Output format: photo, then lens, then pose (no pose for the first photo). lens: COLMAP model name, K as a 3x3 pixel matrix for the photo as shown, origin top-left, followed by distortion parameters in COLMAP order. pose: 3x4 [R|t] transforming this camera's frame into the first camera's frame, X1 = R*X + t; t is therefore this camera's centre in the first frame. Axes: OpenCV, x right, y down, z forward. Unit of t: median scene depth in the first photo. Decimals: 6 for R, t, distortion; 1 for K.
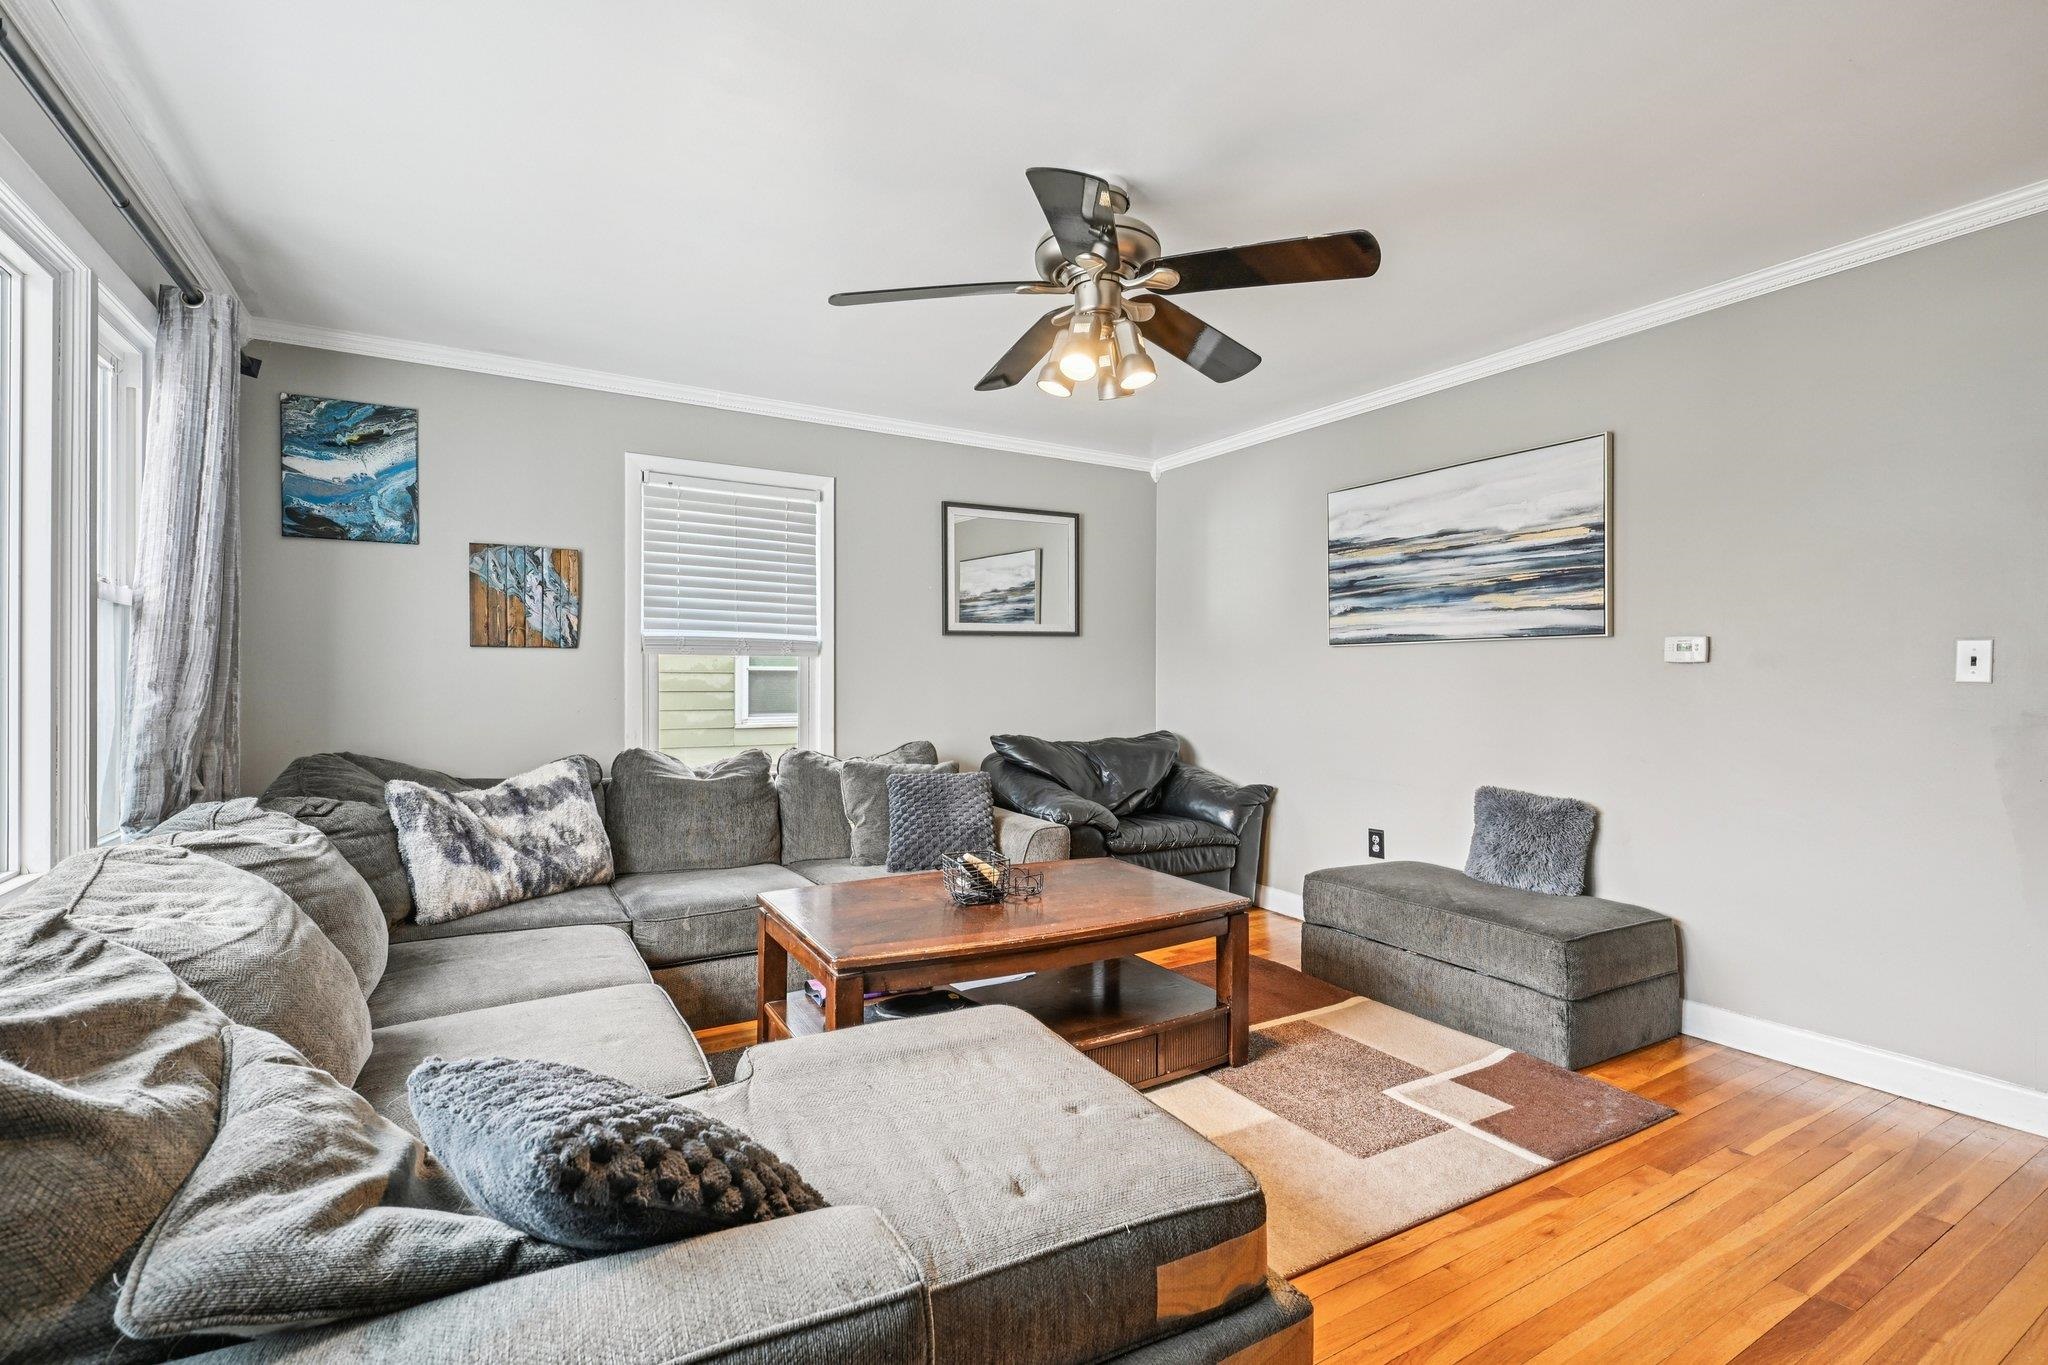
lens RADIAL K [[921.6, 0, 1060.3], [0, 921.6, 676.1], [0, 0, 1]] dist [-0.000088, -0.000059]
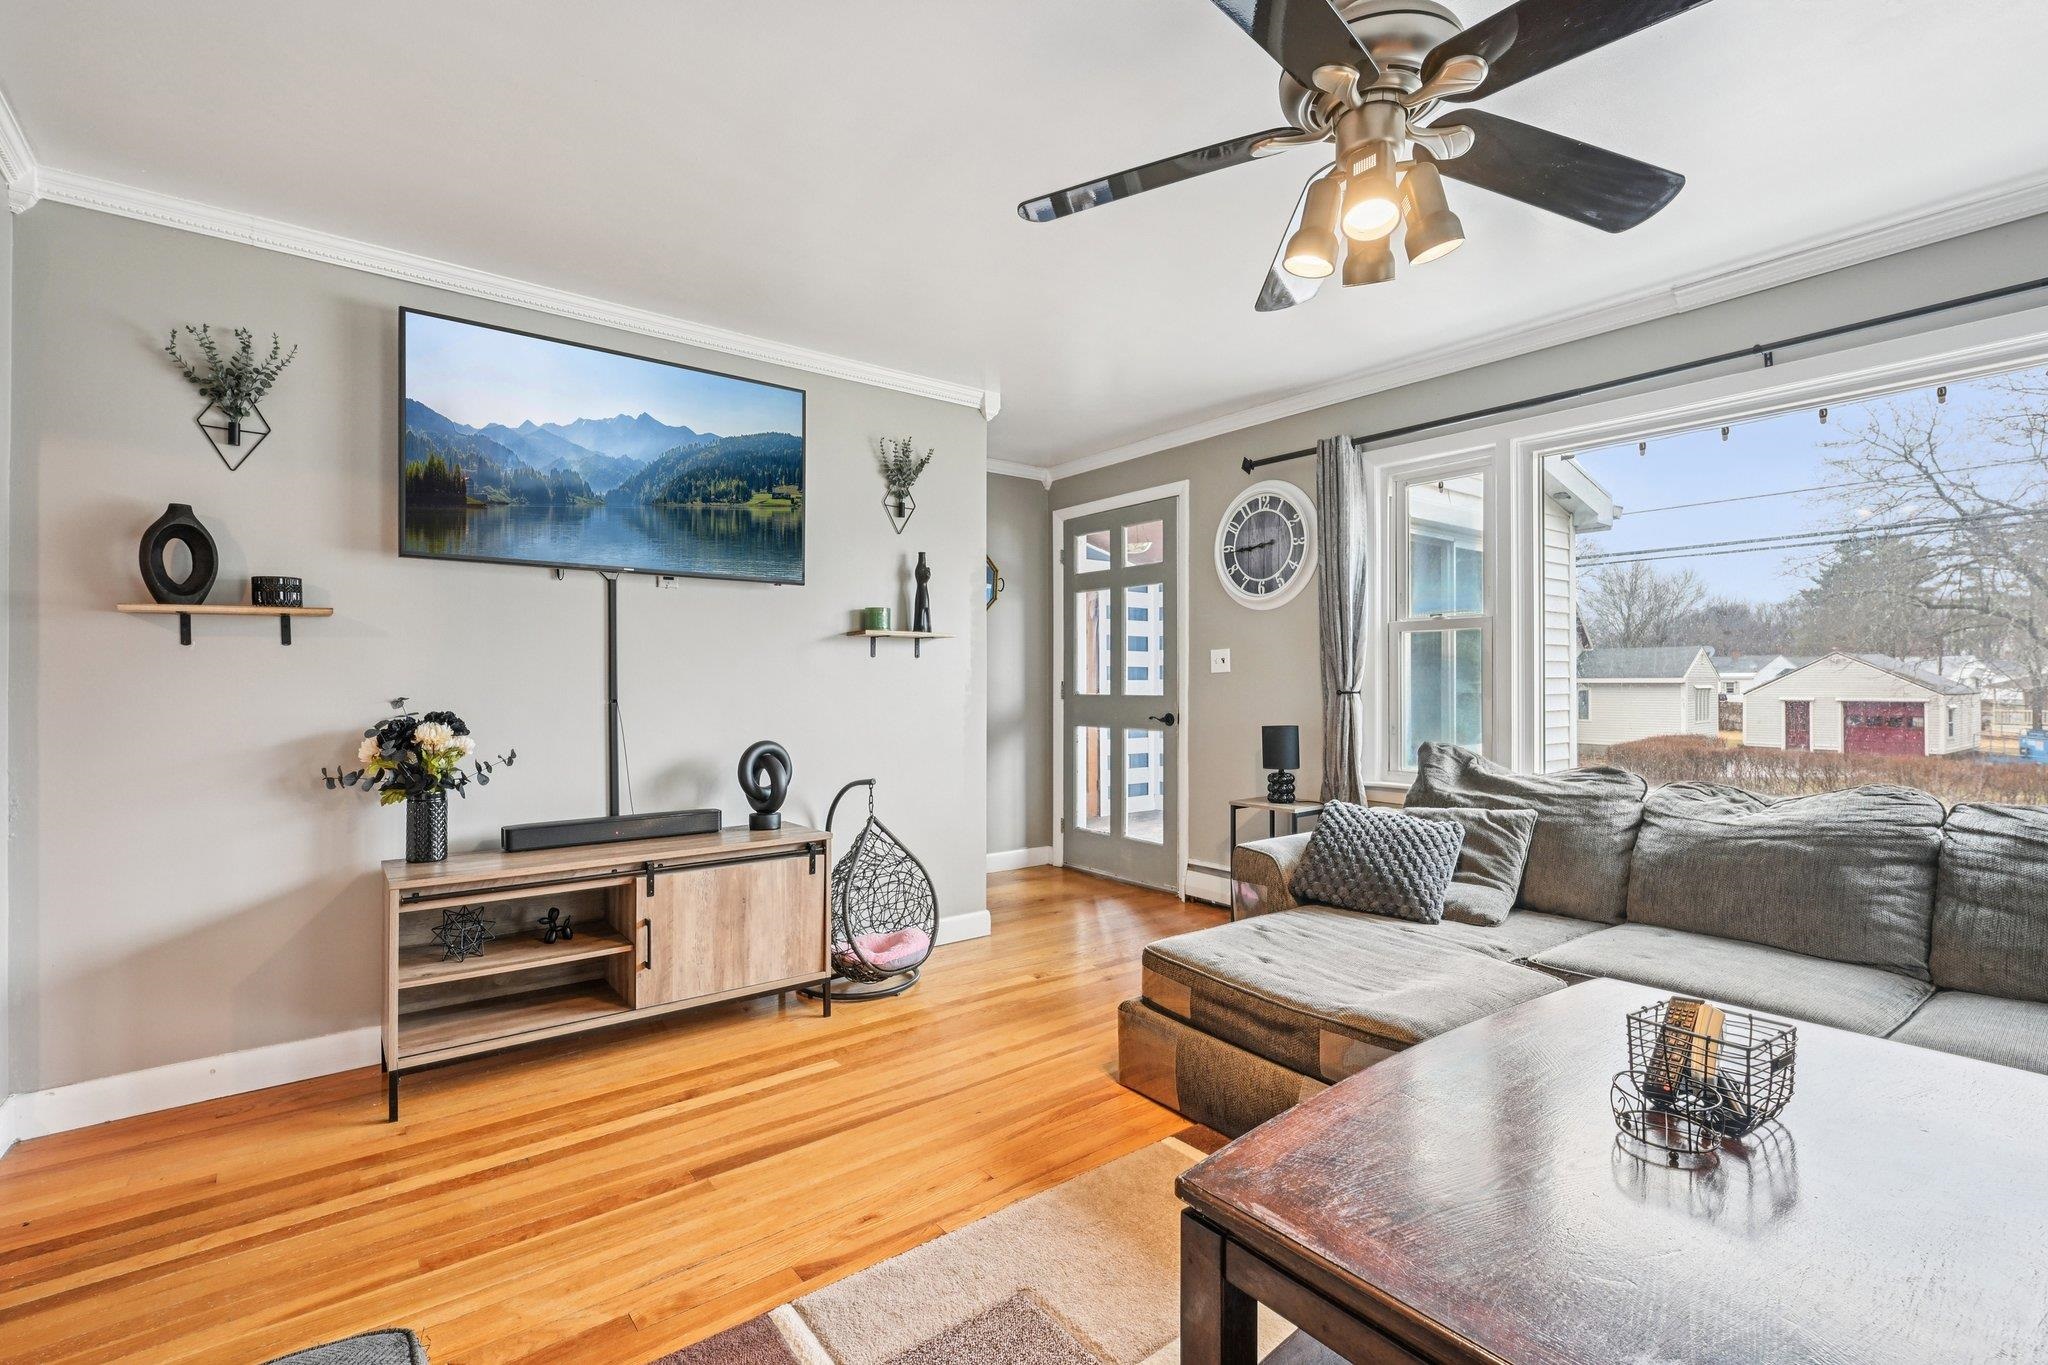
lens RADIAL K [[928.0, 0, 1017.4], [0, 928.0, 684.6], [0, 0, 1]] dist [-0.000275, -0.000161]
pose [[-0.995135, -0.001776, -0.098505, 0.269481], [-0.001769, 0.999998, -0.000154, 0.014360], [0.098505, 0.000021, -0.995137, 1.135522]]
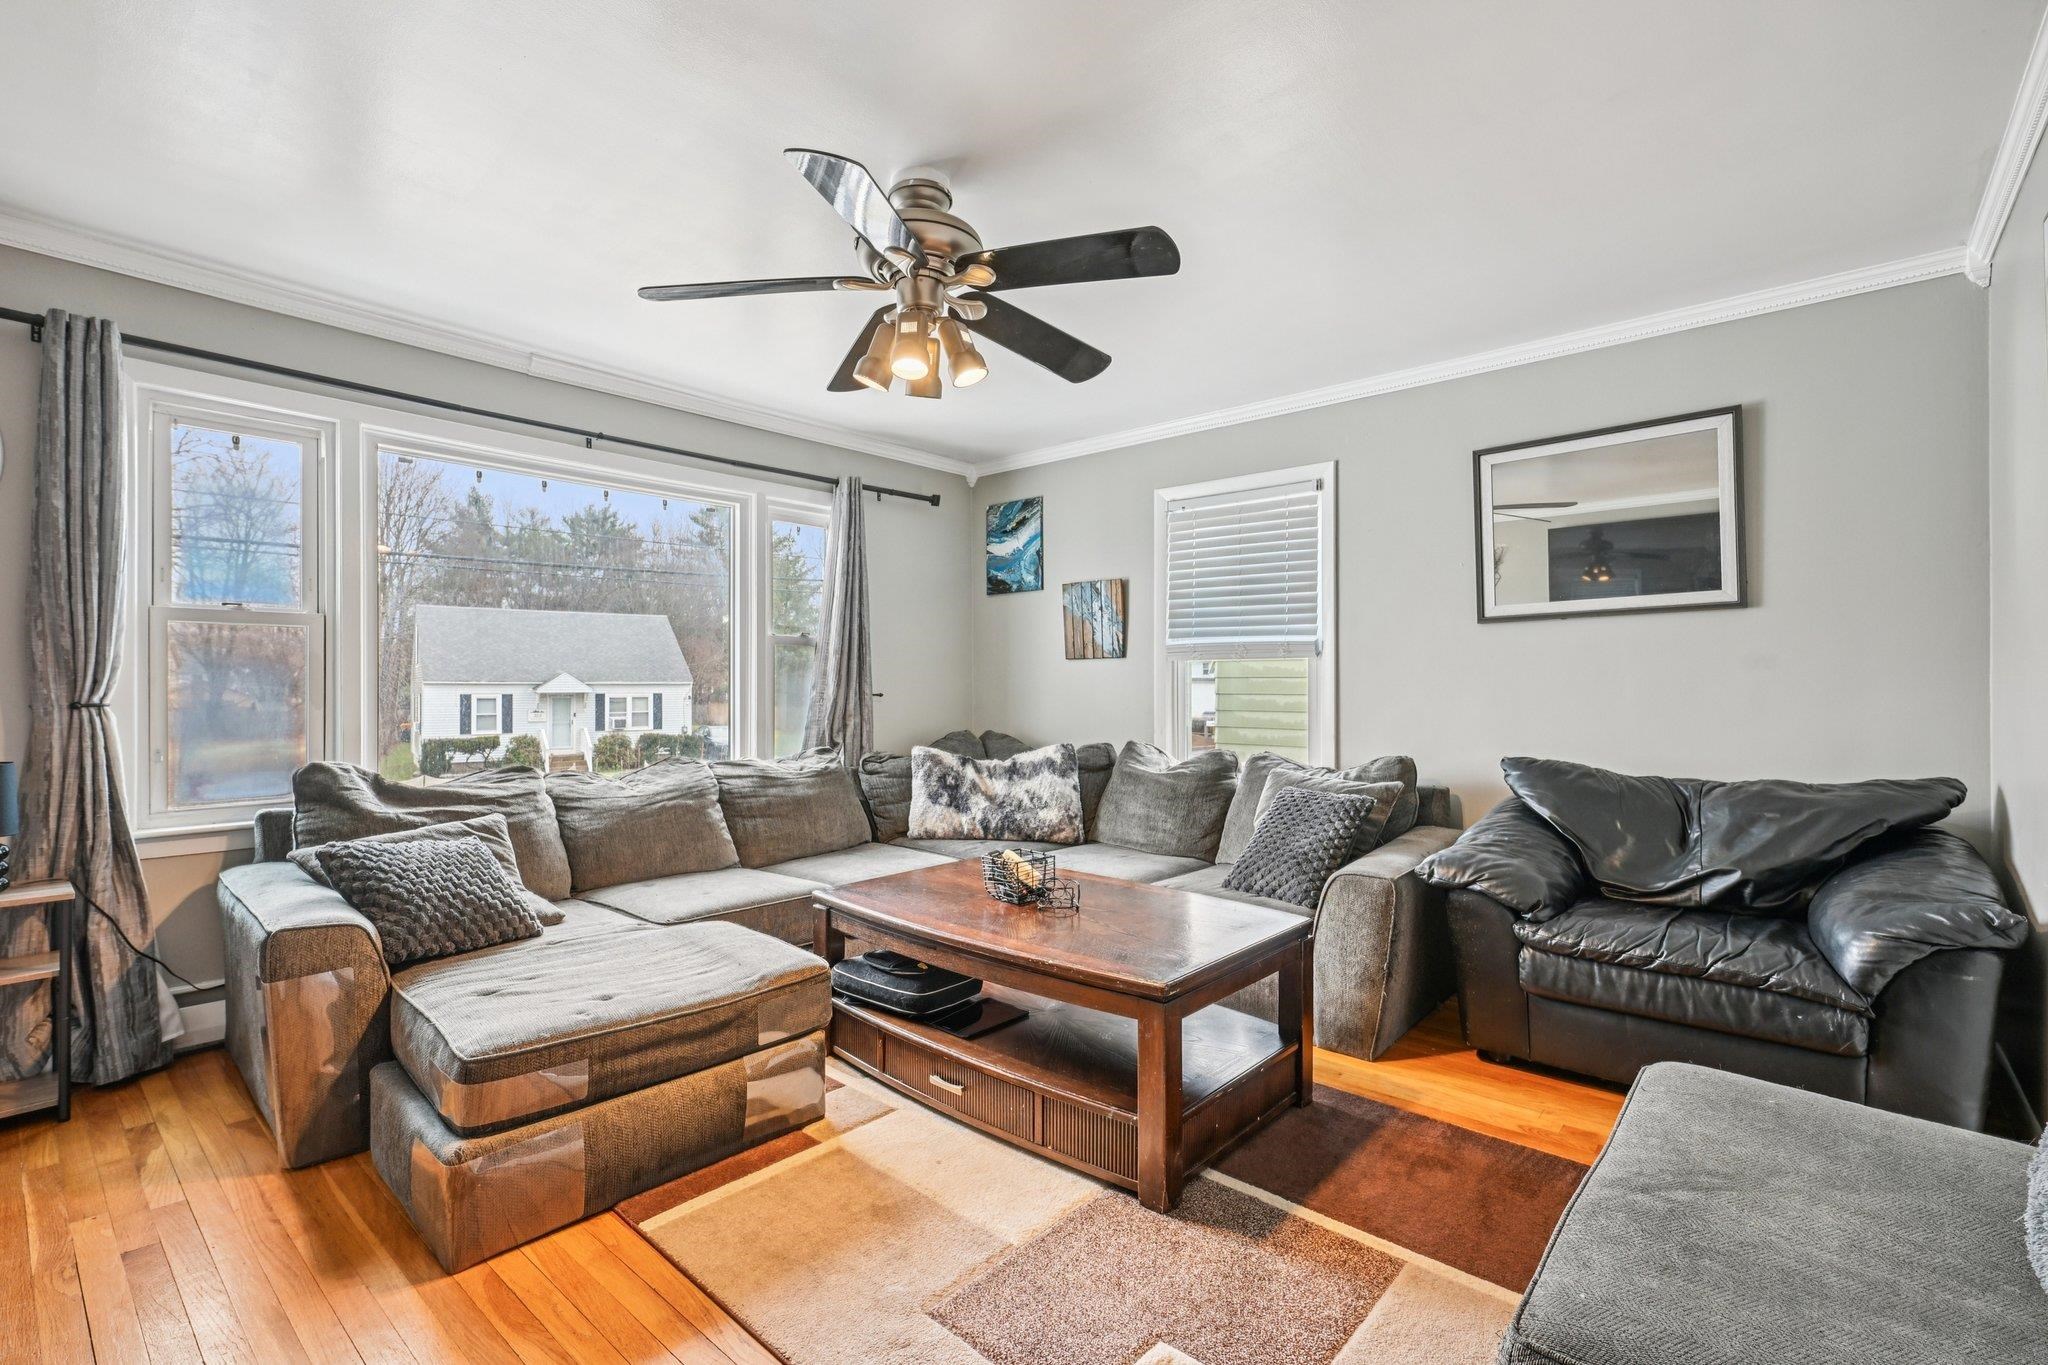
lens RADIAL K [[928.0, 0, 1017.4], [0, 928.0, 684.6], [0, 0, 1]] dist [-0.000275, -0.000161]
pose [[0.291190, -0.006937, -0.956640, 0.692443], [0.003591, 0.999975, -0.006158, 0.013972], [0.956659, -0.001642, 0.291208, 0.554968]]
